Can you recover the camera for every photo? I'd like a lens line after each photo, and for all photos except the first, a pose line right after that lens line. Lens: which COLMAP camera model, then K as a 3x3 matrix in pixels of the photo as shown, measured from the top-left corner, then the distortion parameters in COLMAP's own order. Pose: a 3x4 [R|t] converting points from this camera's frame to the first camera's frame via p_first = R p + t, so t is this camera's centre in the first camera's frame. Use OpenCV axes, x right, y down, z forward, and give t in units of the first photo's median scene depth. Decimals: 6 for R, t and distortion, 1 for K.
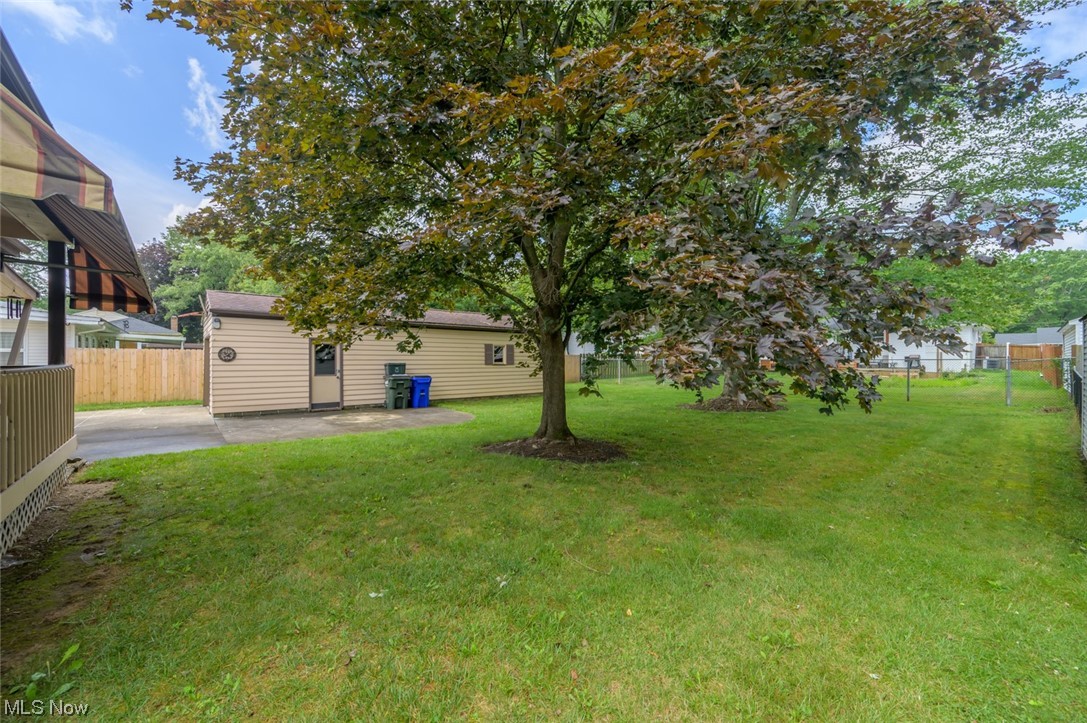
lens RADIAL K [[420.1, 0, 545.0], [0, 420.1, 361.3], [0, 0, 1]] dist [0.001639, 0.000245]
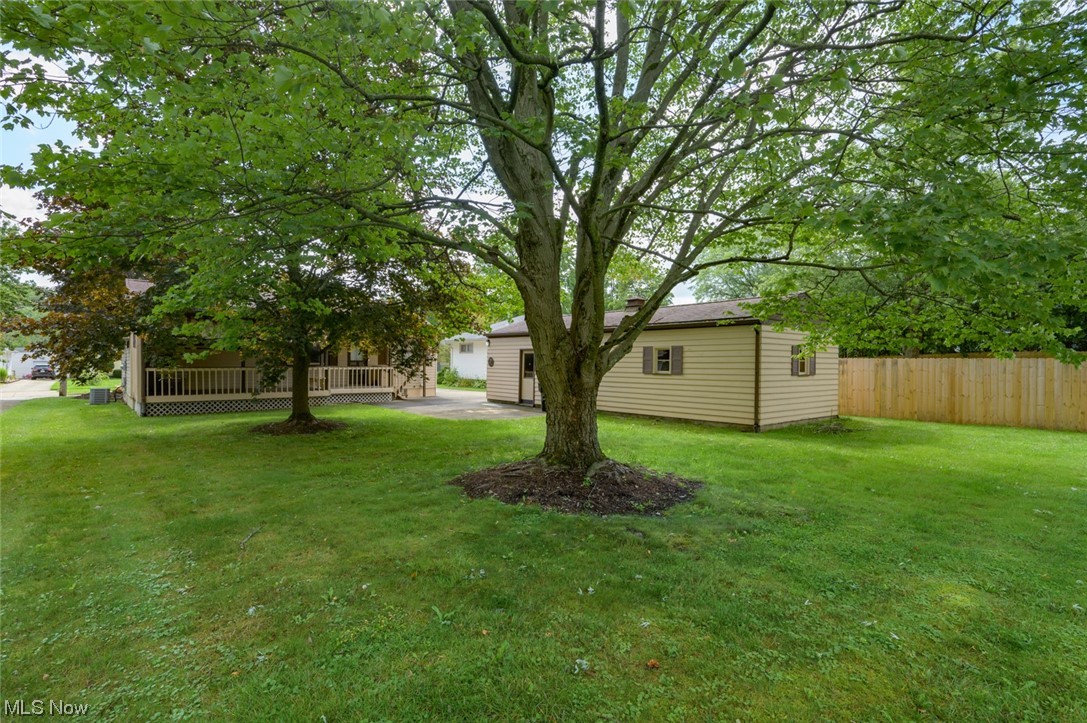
lens RADIAL K [[536.5, 0, 543.1], [0, 536.5, 363.9], [0, 0, 1]] dist [0.000745, 0.000012]
pose [[-0.017861, -0.006842, -0.999817, 0.957060], [-0.020131, 0.999776, -0.006482, -0.000276], [0.999638, 0.020011, -0.017995, 0.927449]]
